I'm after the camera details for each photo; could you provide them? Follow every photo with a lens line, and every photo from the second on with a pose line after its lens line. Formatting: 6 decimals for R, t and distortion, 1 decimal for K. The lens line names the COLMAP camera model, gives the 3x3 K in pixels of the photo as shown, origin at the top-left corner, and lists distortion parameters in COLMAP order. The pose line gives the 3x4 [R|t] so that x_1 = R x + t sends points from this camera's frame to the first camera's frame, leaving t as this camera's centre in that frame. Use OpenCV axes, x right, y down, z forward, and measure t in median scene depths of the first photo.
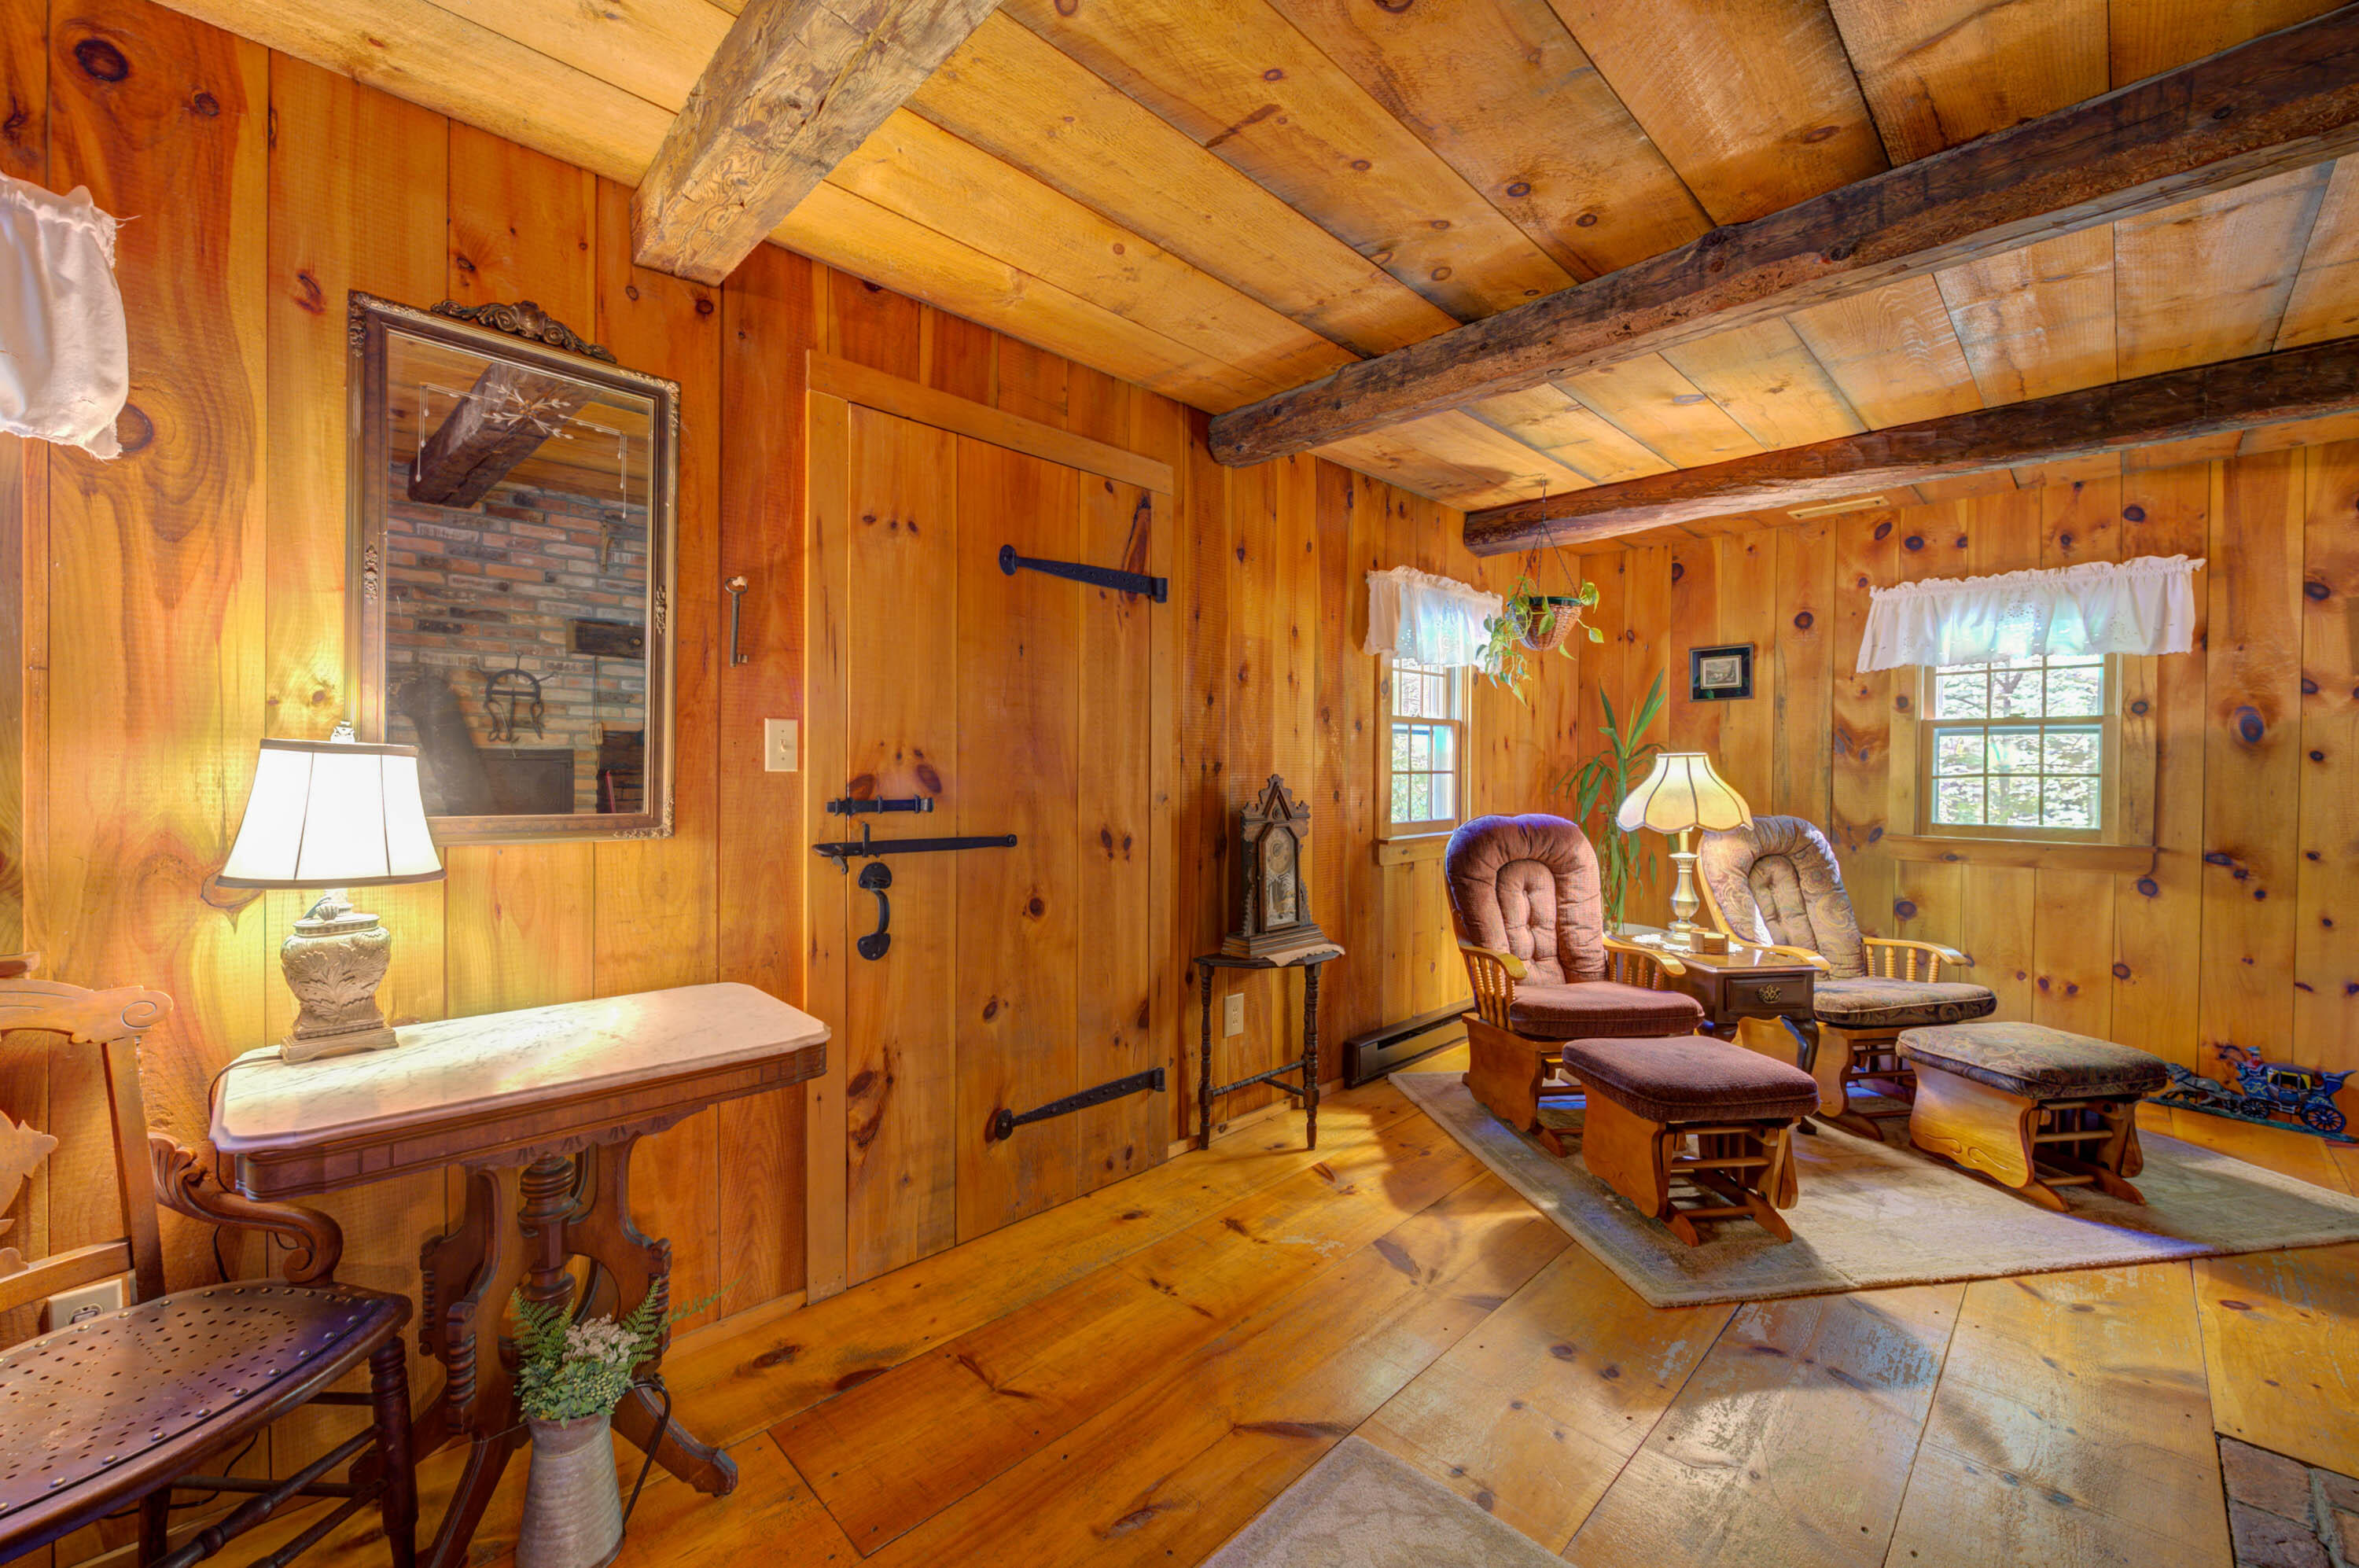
lens RADIAL K [[938.5, 0, 1173.9], [0, 938.5, 774.7], [0, 0, 1]] dist [-0.000995, -0.001347]
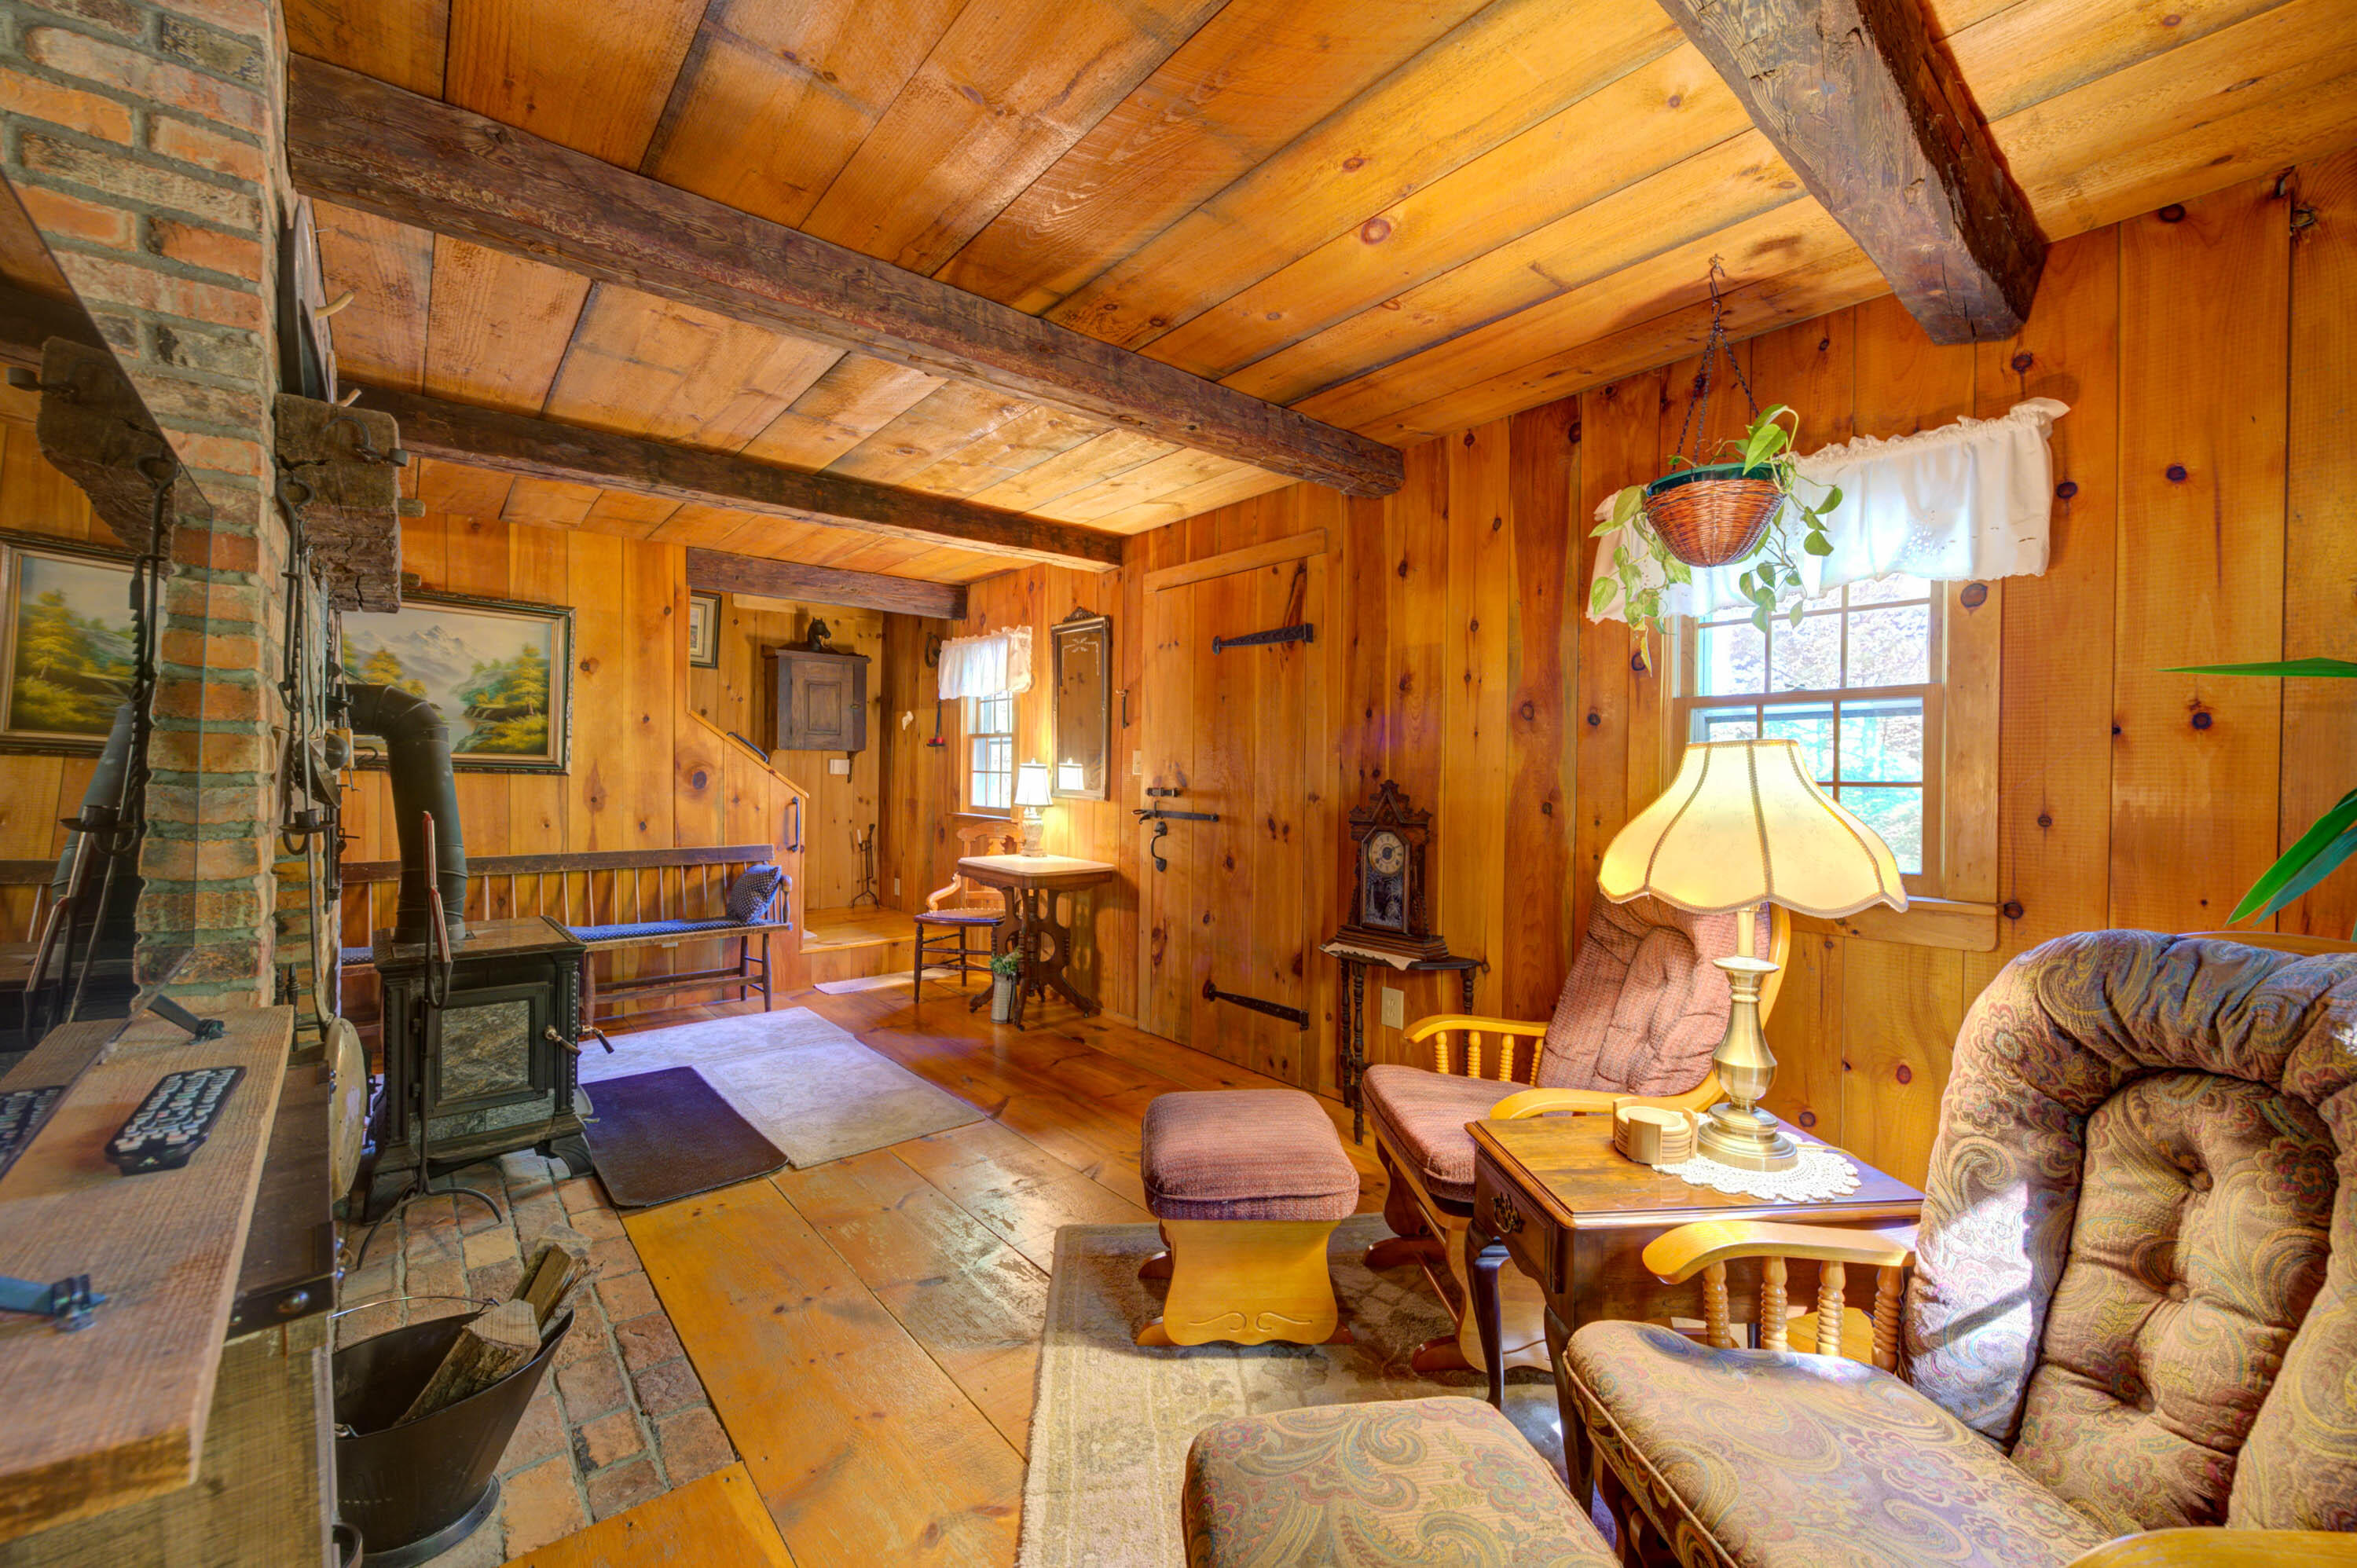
lens RADIAL K [[937.6, 0, 1160.9], [0, 937.6, 777.9], [0, 0, 1]] dist [-0.000995, -0.001347]
pose [[-0.098043, -0.002205, -0.995180, 1.283121], [-0.019369, 0.999812, -0.000308, 0.002838], [0.994994, 0.019245, -0.098067, 0.944421]]
